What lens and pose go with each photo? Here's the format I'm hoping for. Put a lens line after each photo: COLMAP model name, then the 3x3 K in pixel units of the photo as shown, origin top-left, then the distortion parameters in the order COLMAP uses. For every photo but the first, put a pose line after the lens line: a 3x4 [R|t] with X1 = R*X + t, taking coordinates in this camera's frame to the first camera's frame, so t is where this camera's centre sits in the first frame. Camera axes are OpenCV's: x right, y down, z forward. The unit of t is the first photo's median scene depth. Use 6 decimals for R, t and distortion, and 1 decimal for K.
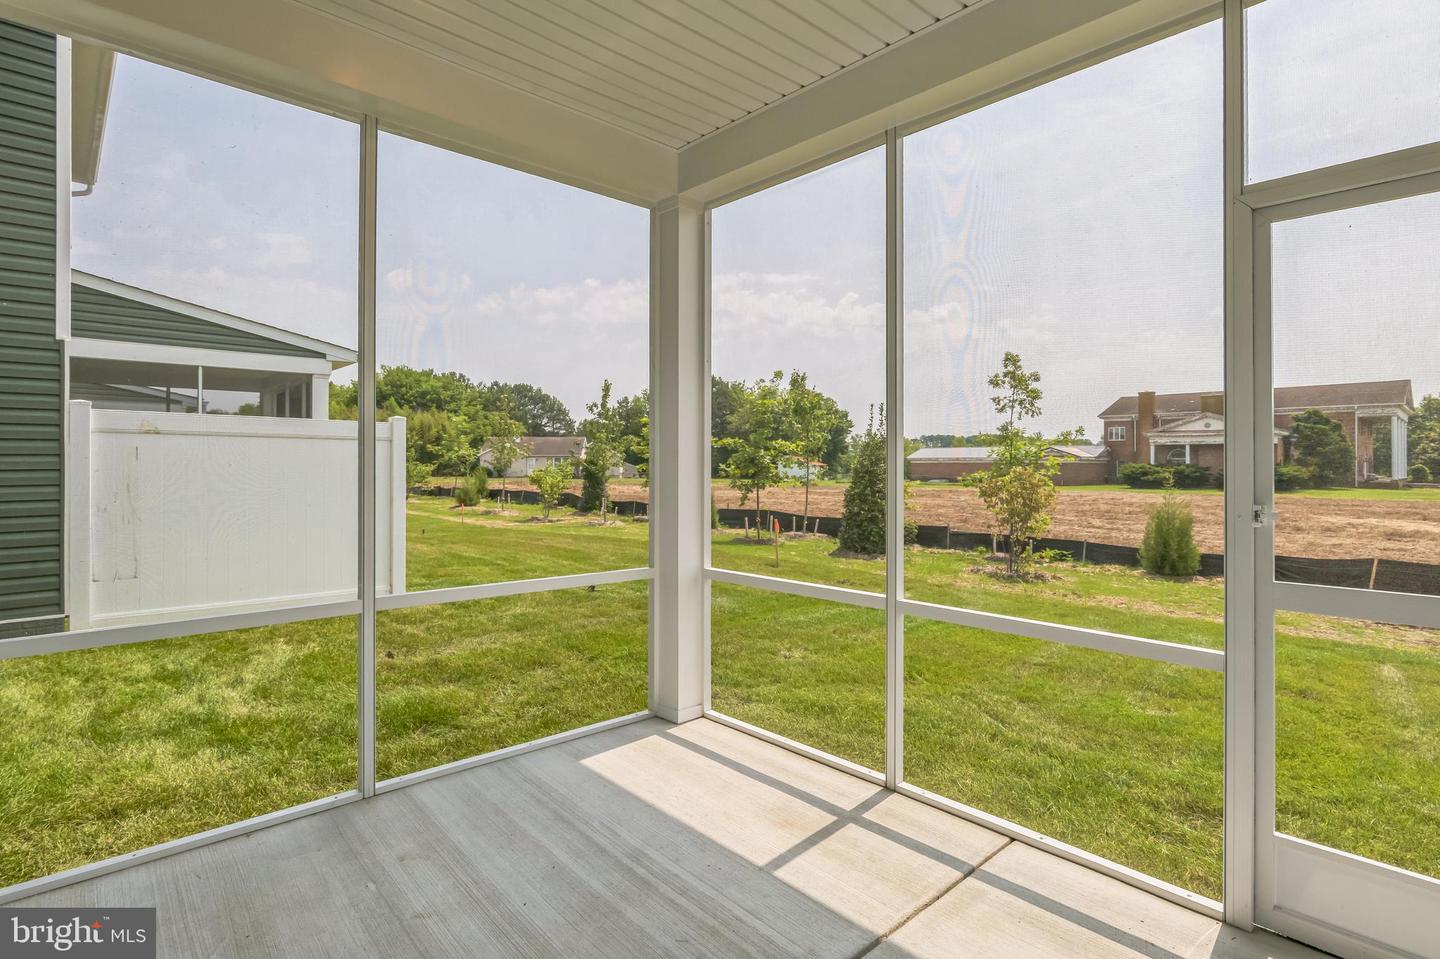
lens RADIAL K [[733.2, 0, 715.5], [0, 733.2, 461.9], [0, 0, 1]] dist [0.002523, 0.000281]
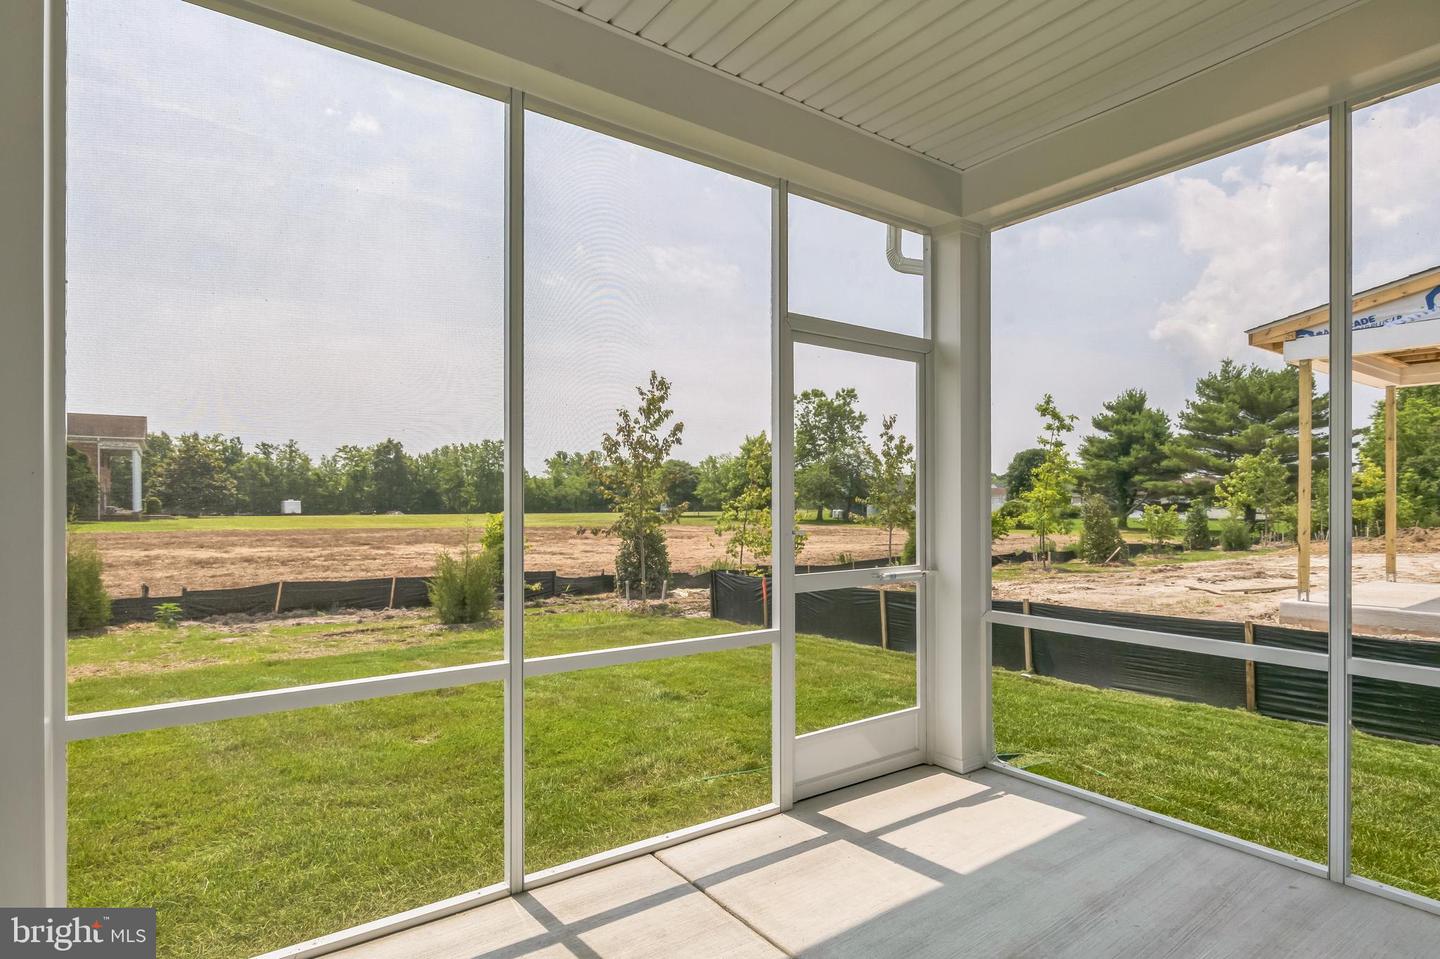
lens RADIAL K [[757.2, 0, 724.2], [0, 757.2, 496.8], [0, 0, 1]] dist [-0.000109, -0.000194]
pose [[0.120096, -0.002659, 0.992759, -0.559580], [-0.000301, 0.999996, 0.002715, -0.004324], [-0.992762, -0.000625, 0.120095, 0.638628]]
